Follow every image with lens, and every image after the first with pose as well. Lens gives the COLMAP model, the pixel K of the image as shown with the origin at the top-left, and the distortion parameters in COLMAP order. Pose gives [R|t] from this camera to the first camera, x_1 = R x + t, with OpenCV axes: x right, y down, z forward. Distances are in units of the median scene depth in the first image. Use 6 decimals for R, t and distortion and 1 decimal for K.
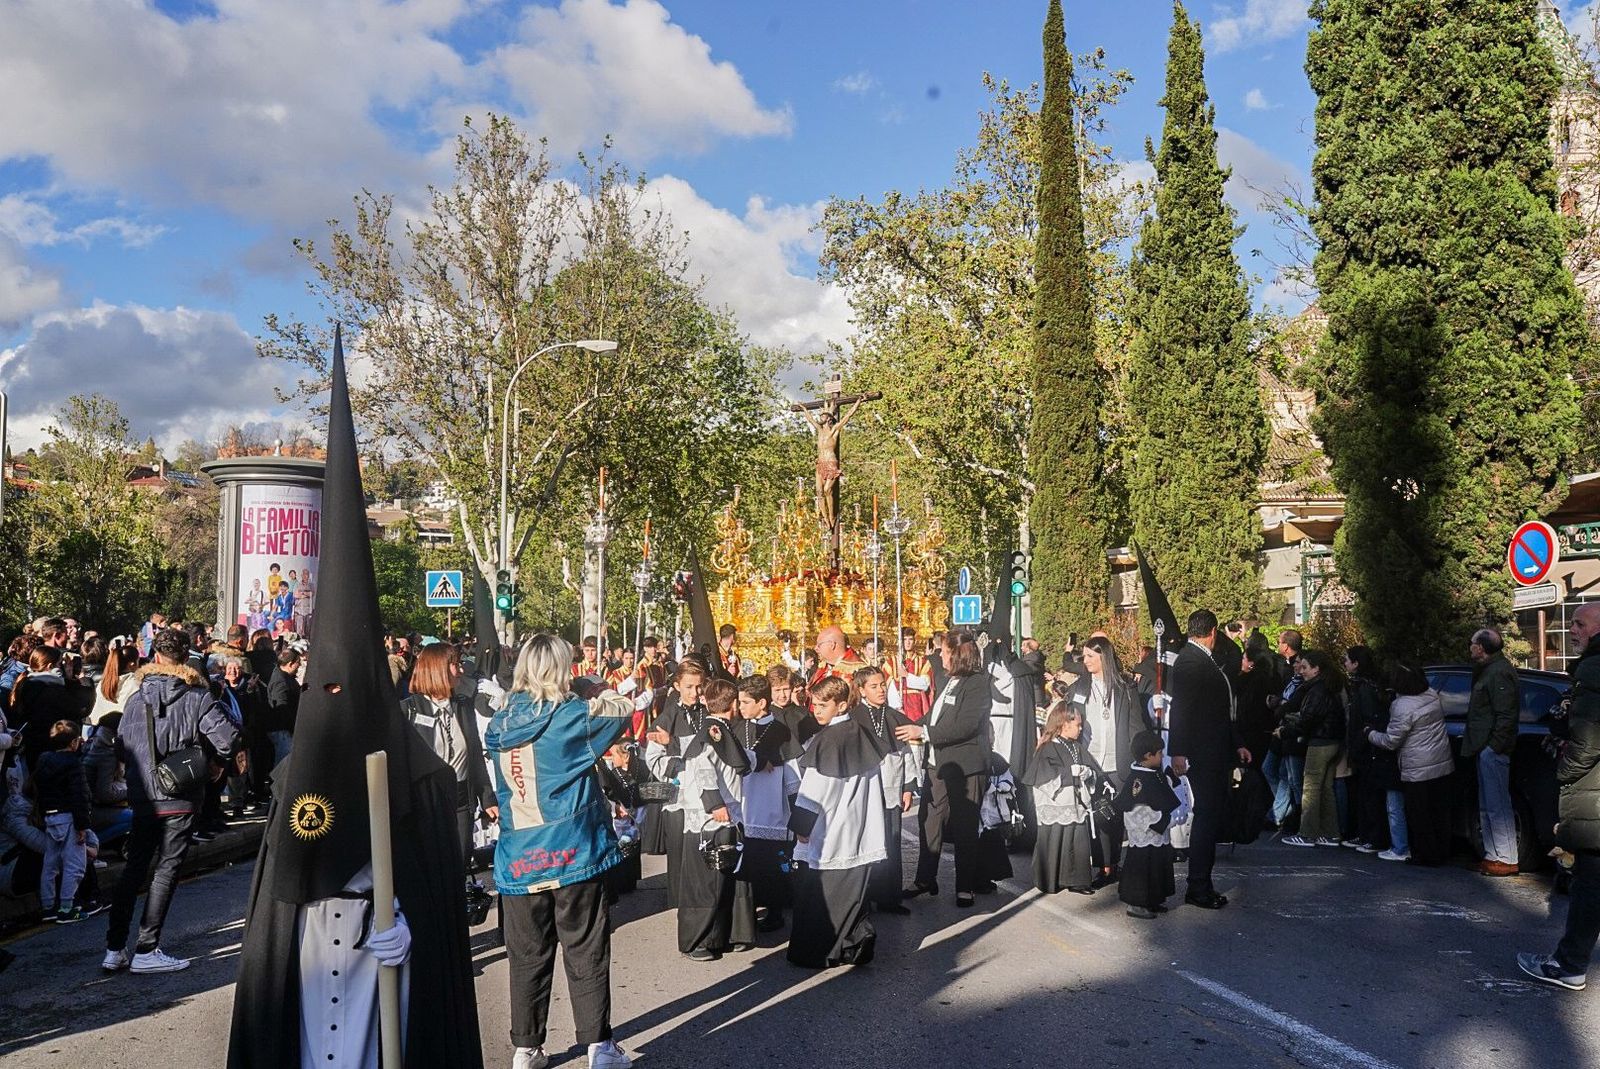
lens RADIAL K [[1506.7, 0, 798.3], [0, 1506.7, 527.0], [0, 0, 1]] dist [-0.034390, 0.000000]
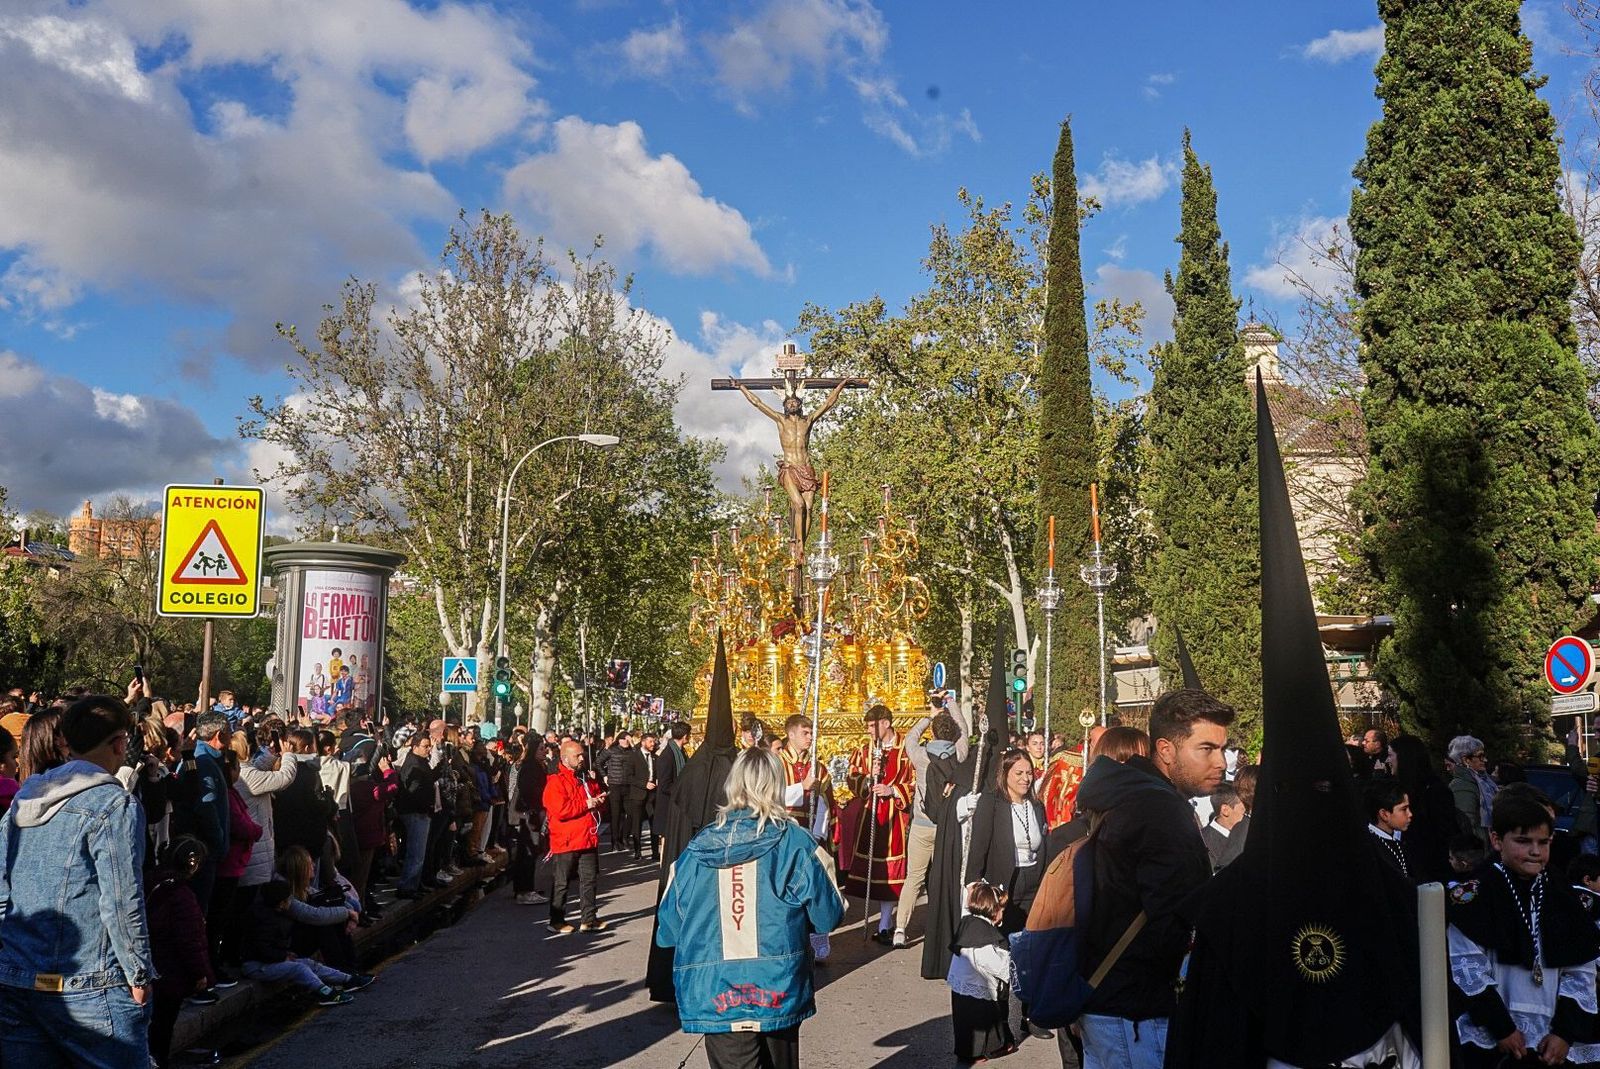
lens RADIAL K [[1506.7, 0, 804.5], [0, 1506.7, 529.8], [0, 0, 1]] dist [-0.034390, 0.000000]
pose [[0.995803, 0.027620, 0.087258, -0.119214], [-0.022586, 0.998051, -0.058167, -0.003606], [-0.088694, 0.055952, 0.994486, -0.044800]]
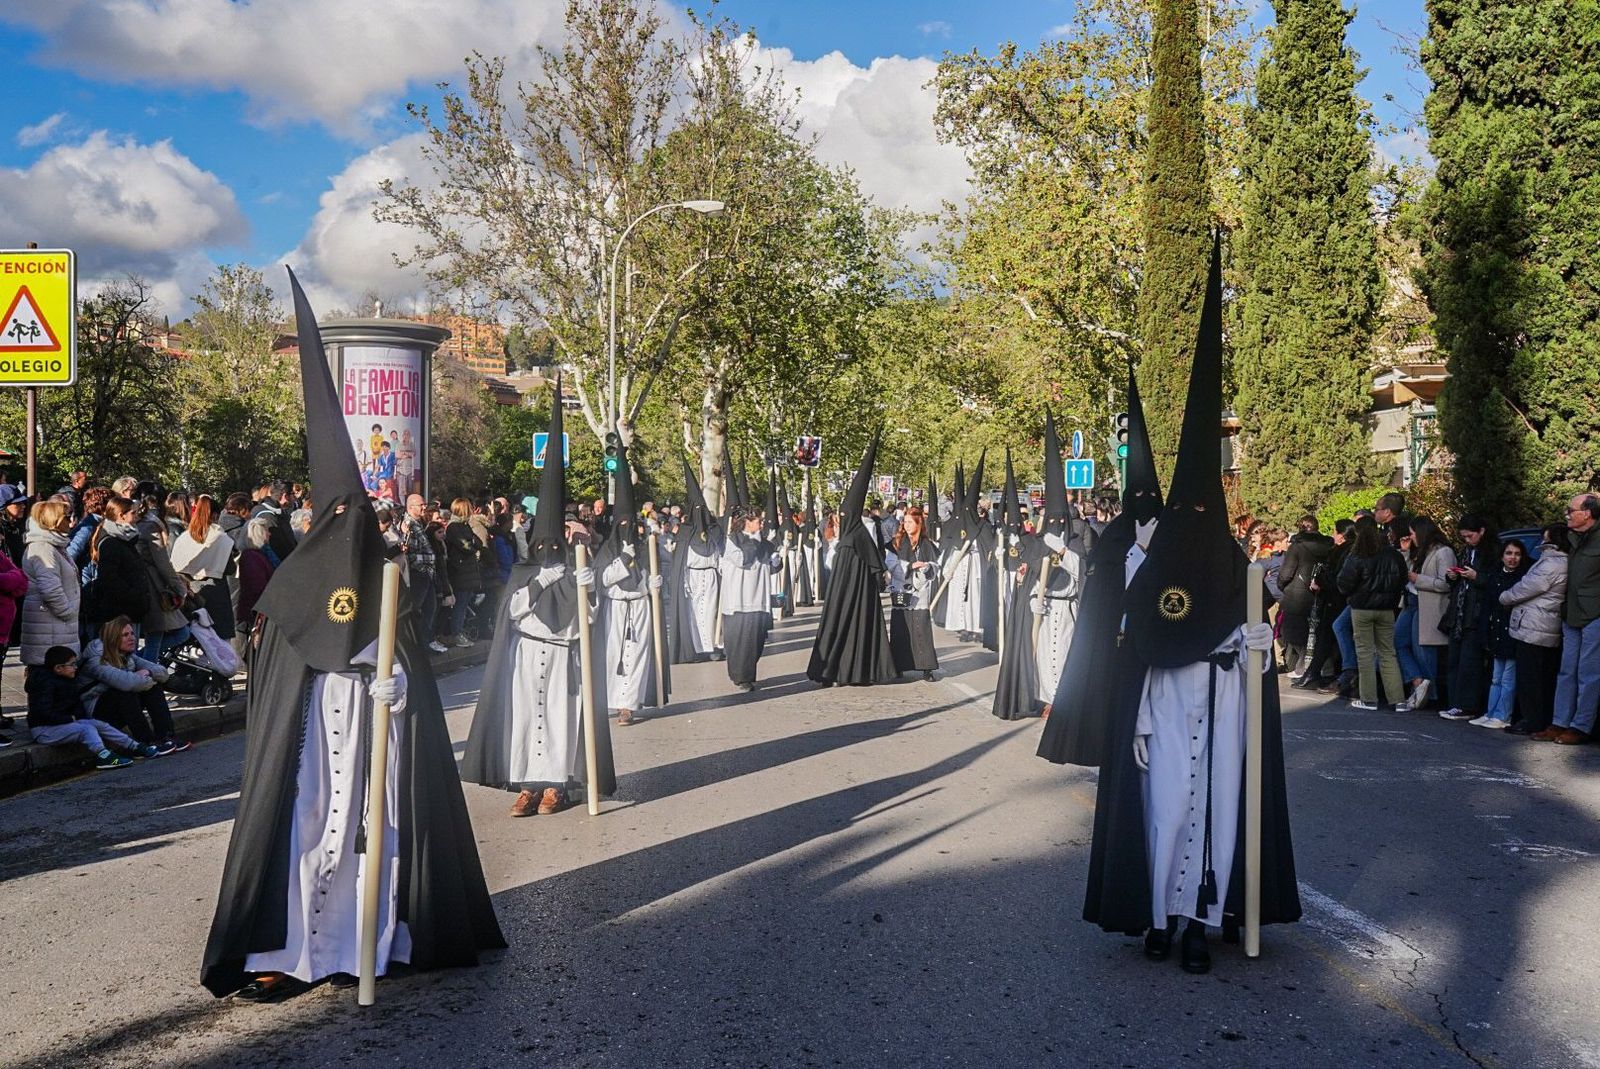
lens RADIAL K [[1506.7, 0, 800.0], [0, 1506.7, 529.3], [0, 0, 1]] dist [-0.034390, 0.000000]
pose [[0.996065, 0.007412, -0.088317, 0.027321], [0.000492, 0.996019, 0.089136, 0.004560], [0.088626, -0.088828, 0.992096, 0.006070]]
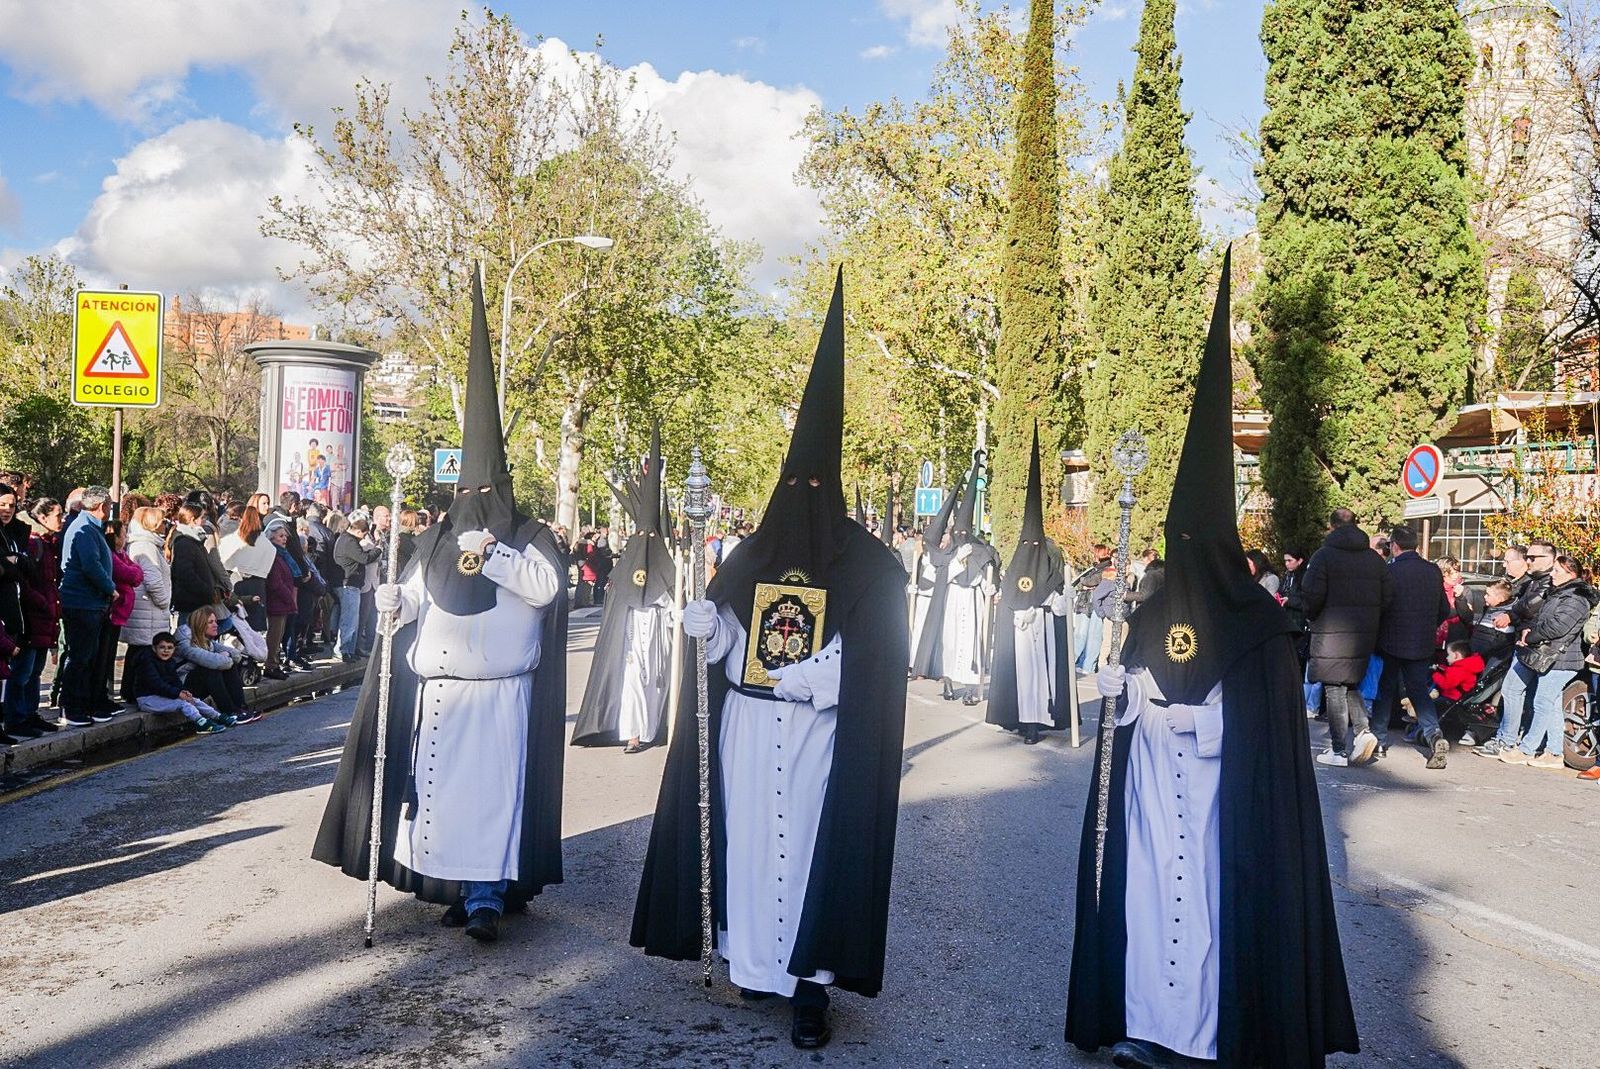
lens RADIAL K [[1506.7, 0, 805.0], [0, 1506.7, 523.8], [0, 0, 1]] dist [-0.034390, 0.000000]
pose [[0.998632, 0.033948, 0.039770, -0.029135], [-0.036727, 0.996773, 0.071375, -0.004967], [-0.037218, -0.072738, 0.996656, -0.112166]]
